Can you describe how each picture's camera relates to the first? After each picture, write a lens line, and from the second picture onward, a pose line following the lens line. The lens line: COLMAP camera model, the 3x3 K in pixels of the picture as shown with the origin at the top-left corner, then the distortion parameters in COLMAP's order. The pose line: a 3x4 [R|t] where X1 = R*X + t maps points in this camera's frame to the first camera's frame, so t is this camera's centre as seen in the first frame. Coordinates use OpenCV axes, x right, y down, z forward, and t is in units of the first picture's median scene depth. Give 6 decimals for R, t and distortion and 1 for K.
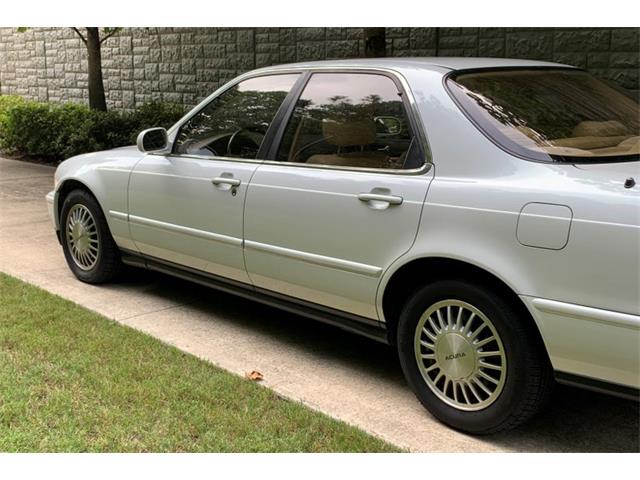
lens RADIAL K [[800.3, 0, 320.4], [0, 800.3, 241.8], [0, 0, 1]] dist [0.075412, 0.000000]
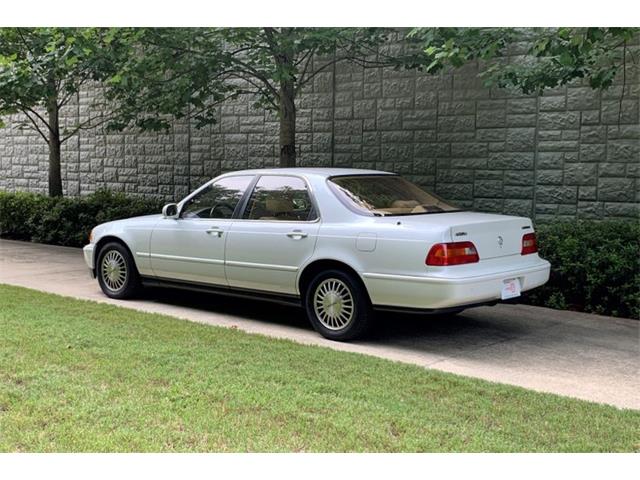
lens RADIAL K [[855.3, 0, 307.3], [0, 855.3, 244.2], [0, 0, 1]] dist [0.110864, 0.000000]
pose [[0.995213, -0.001490, 0.097715, -0.096990], [0.012382, 0.993749, -0.110953, 0.181202], [-0.096939, 0.111632, 0.989010, -1.007882]]
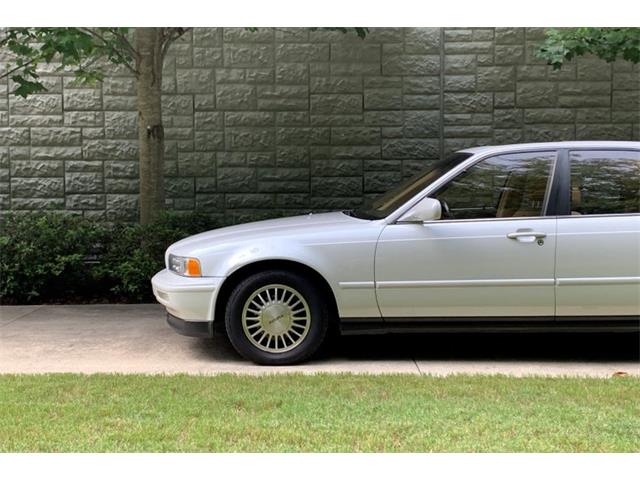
lens RADIAL K [[939.2, 0, 317.6], [0, 939.2, 232.0], [0, 0, 1]] dist [0.139893, 0.000000]
pose [[0.693285, -0.050906, 0.718863, -1.385662], [0.155782, 0.984504, -0.080522, -0.013024], [-0.703625, 0.167810, 0.690472, 0.215101]]
